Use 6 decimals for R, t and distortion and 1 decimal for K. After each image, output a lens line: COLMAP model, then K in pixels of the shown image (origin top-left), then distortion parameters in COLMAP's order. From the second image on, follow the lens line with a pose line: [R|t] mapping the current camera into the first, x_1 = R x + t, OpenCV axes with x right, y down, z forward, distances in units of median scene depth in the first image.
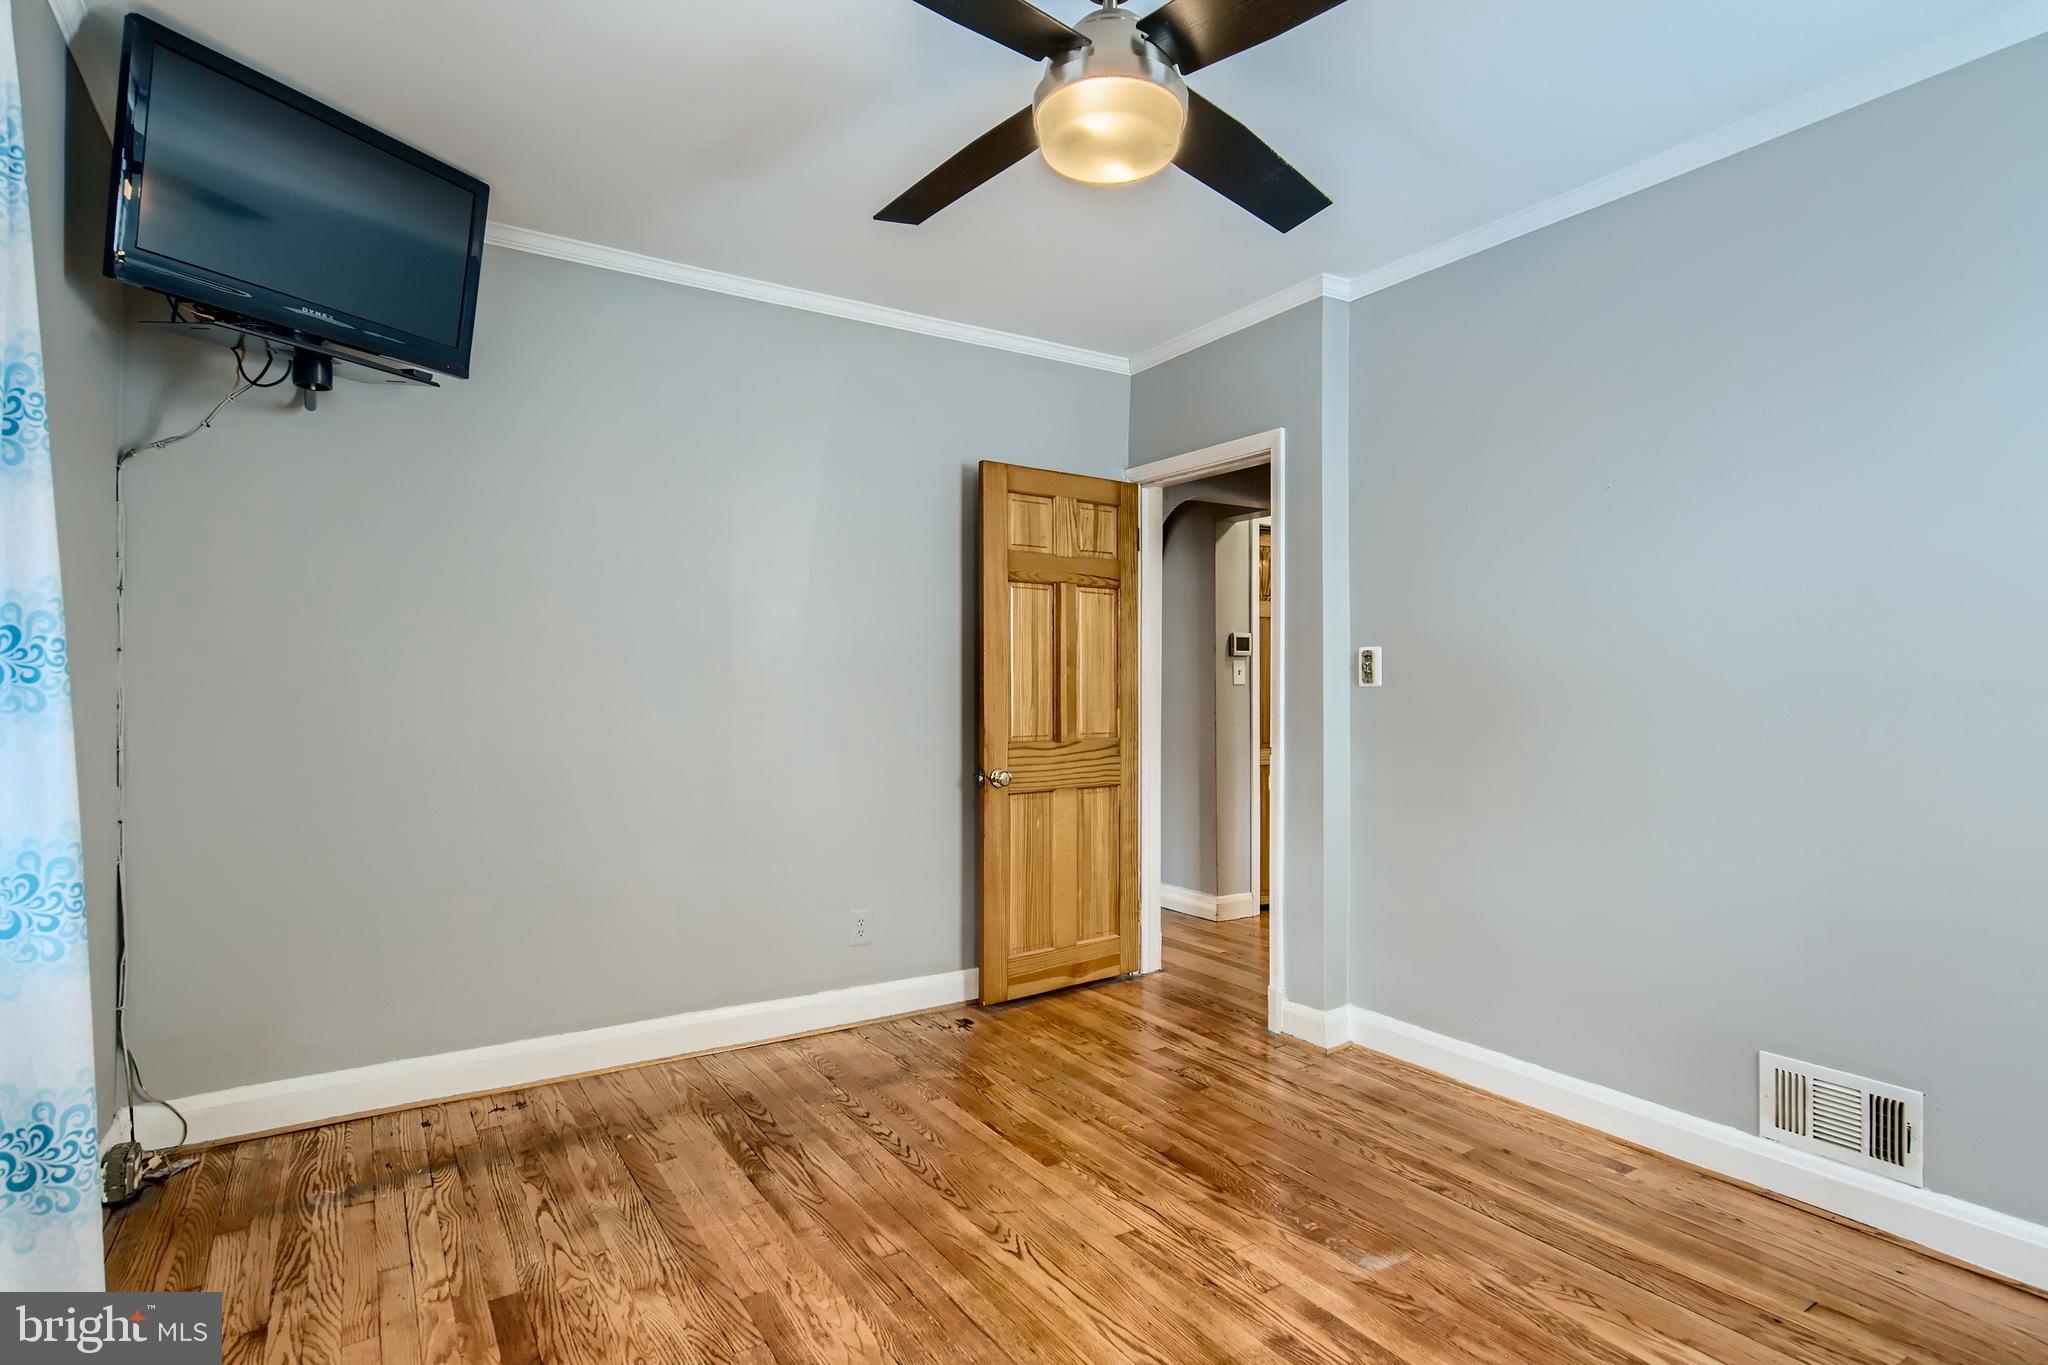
lens RADIAL K [[1044.0, 0, 1029.1], [0, 1044.0, 681.3], [0, 0, 1]] dist [-0.003244, 0.003532]
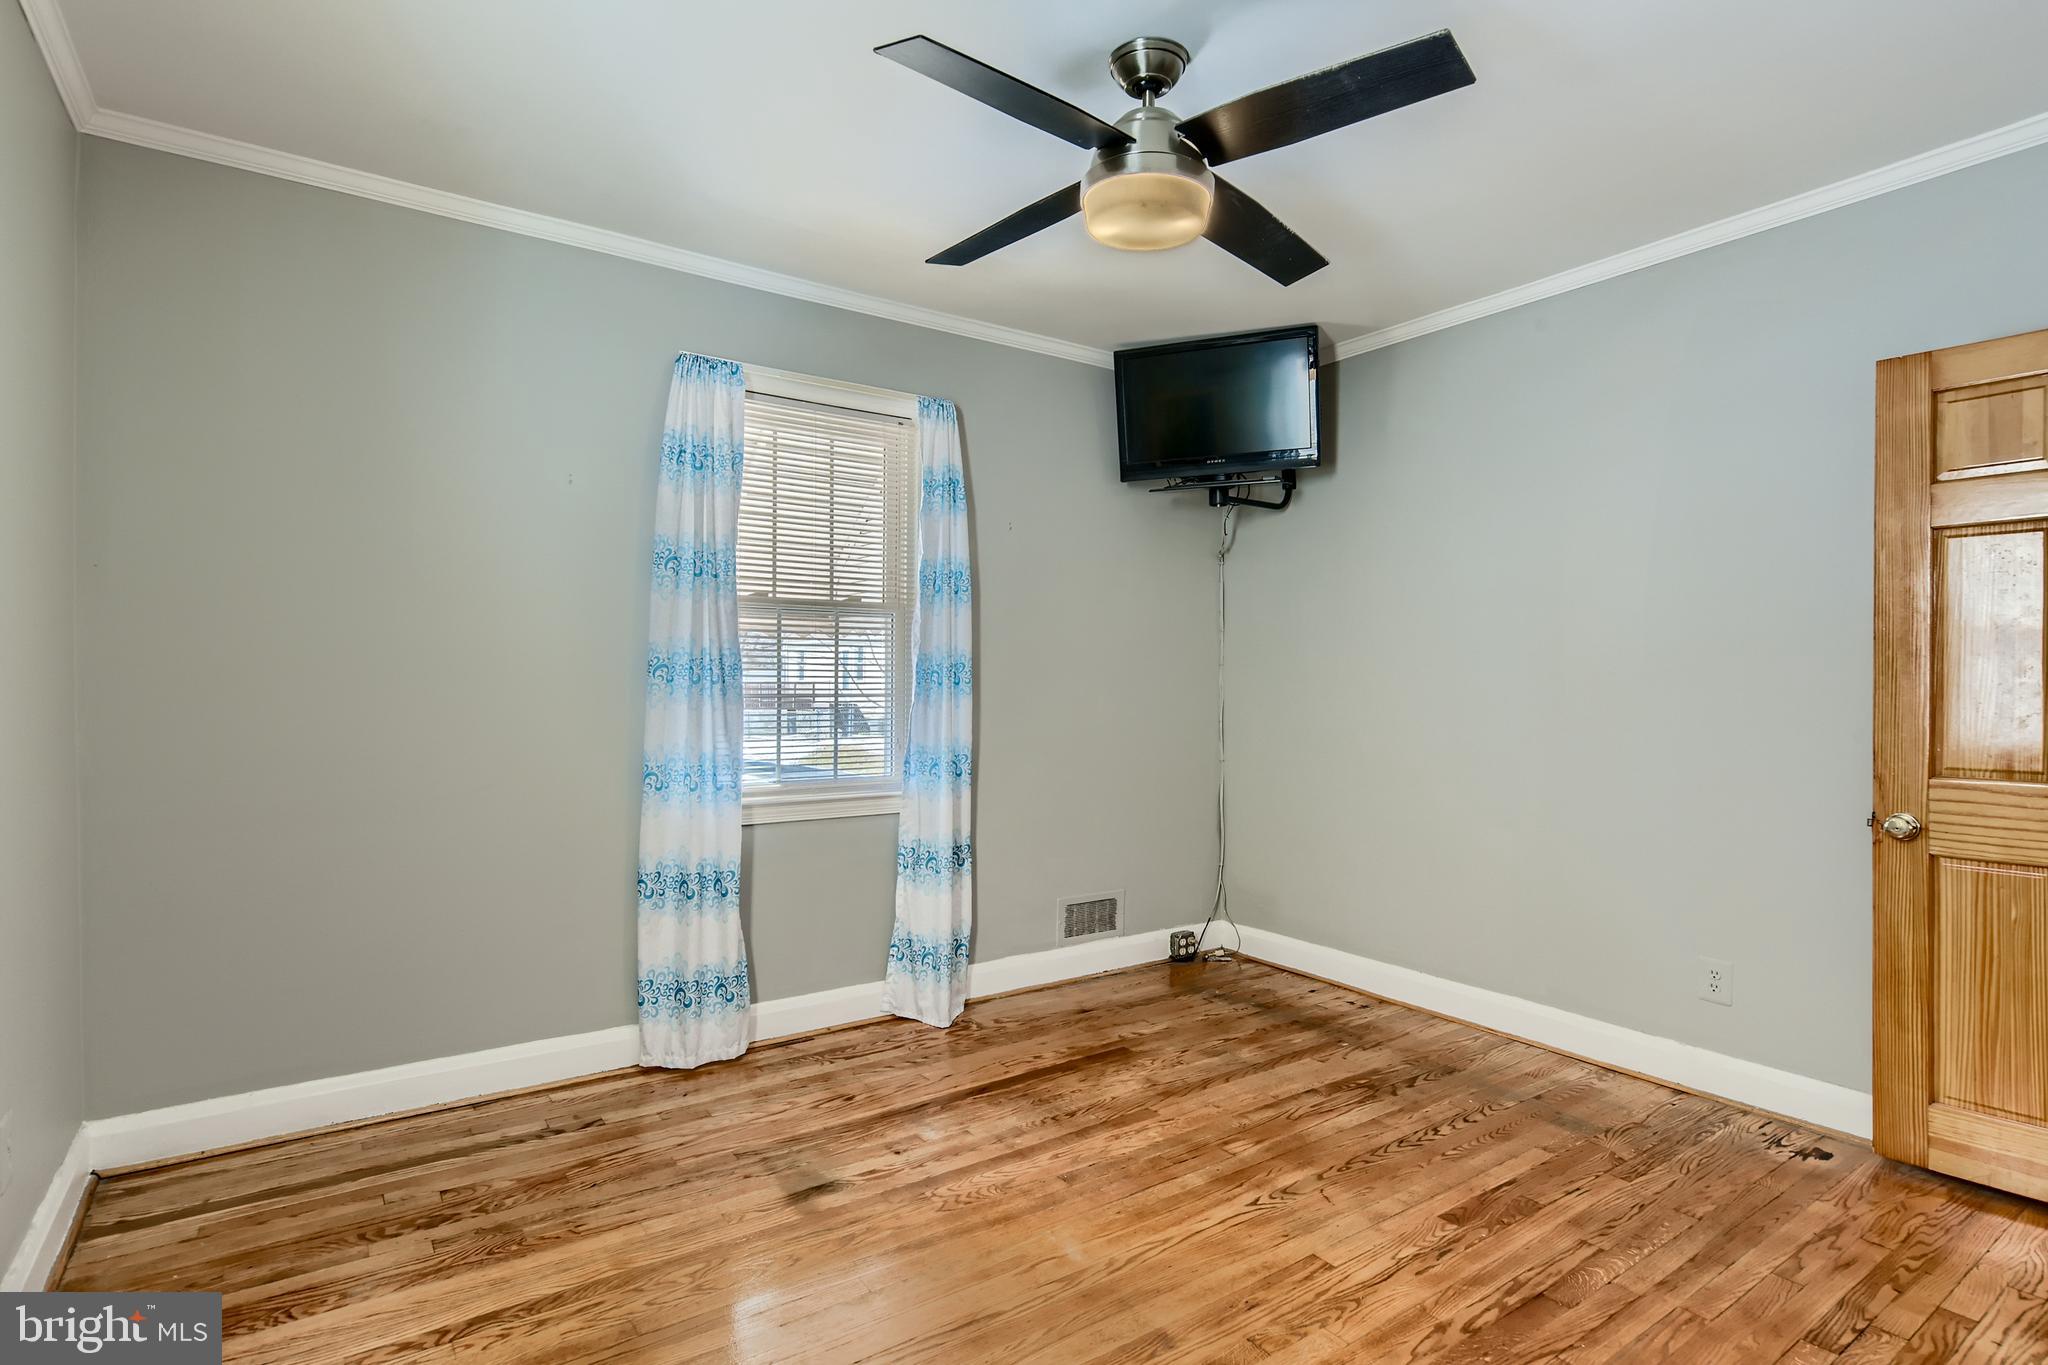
lens RADIAL K [[1044.0, 0, 1030.8], [0, 1044.0, 682.3], [0, 0, 1]] dist [-0.003244, 0.003532]
pose [[0.033554, 0.002223, -0.999434, 0.882365], [0.002821, 0.999993, 0.002319, -0.004346], [0.999433, -0.002897, 0.033547, 0.594221]]
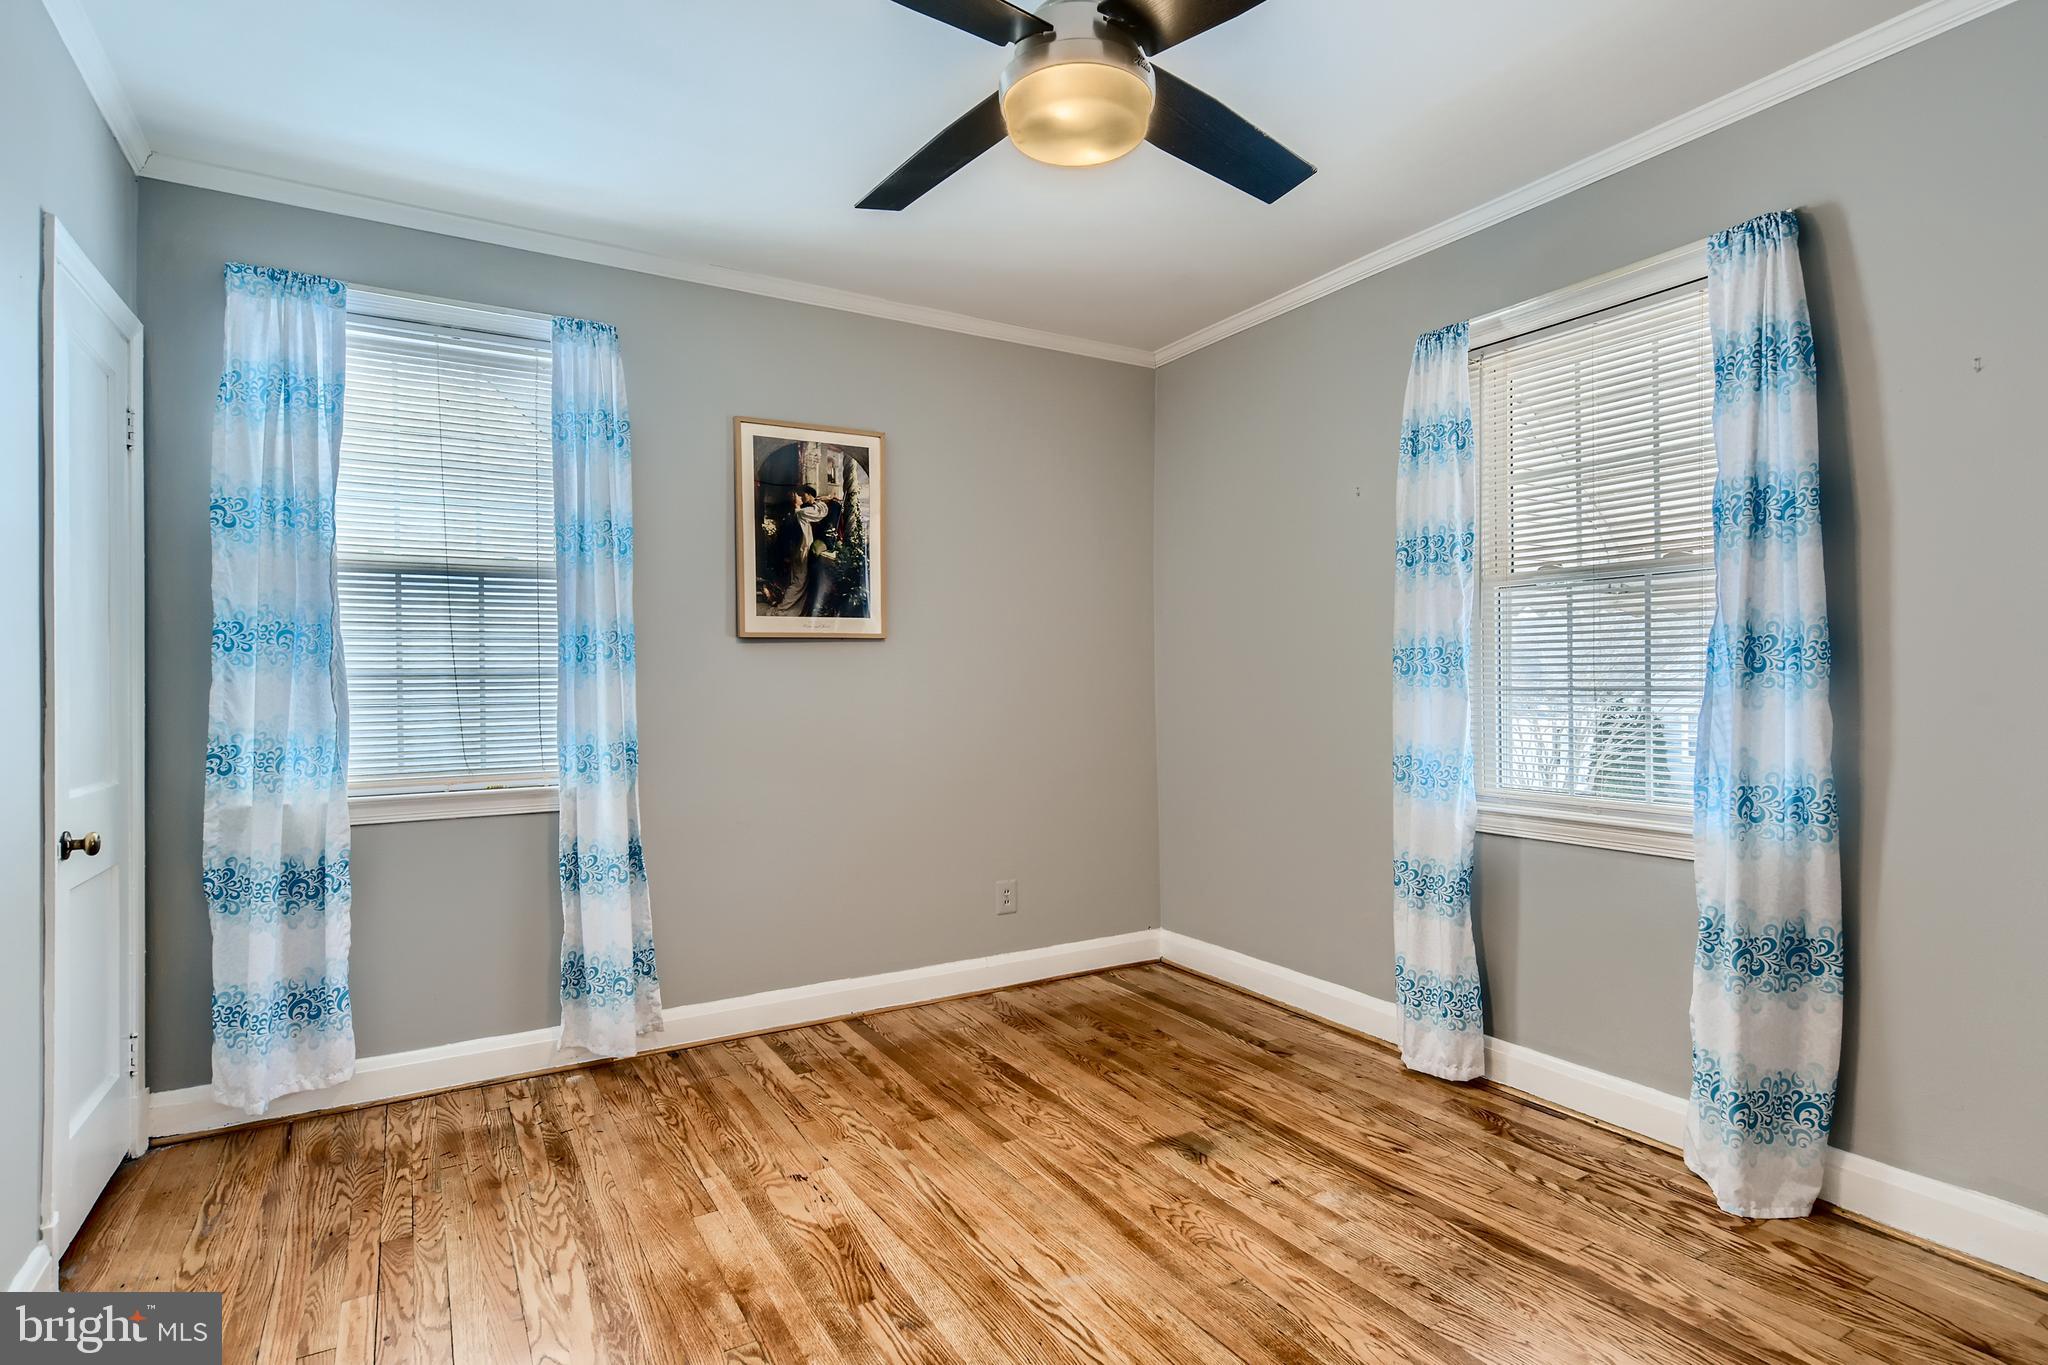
lens RADIAL K [[1044.0, 0, 1025.9], [0, 1044.0, 674.9], [0, 0, 1]] dist [-0.003244, 0.003532]
pose [[-0.998900, 0.007909, 0.046227, 0.057125], [0.007344, 0.999896, -0.012380, 0.010743], [-0.046320, -0.012027, -0.998854, 1.429097]]
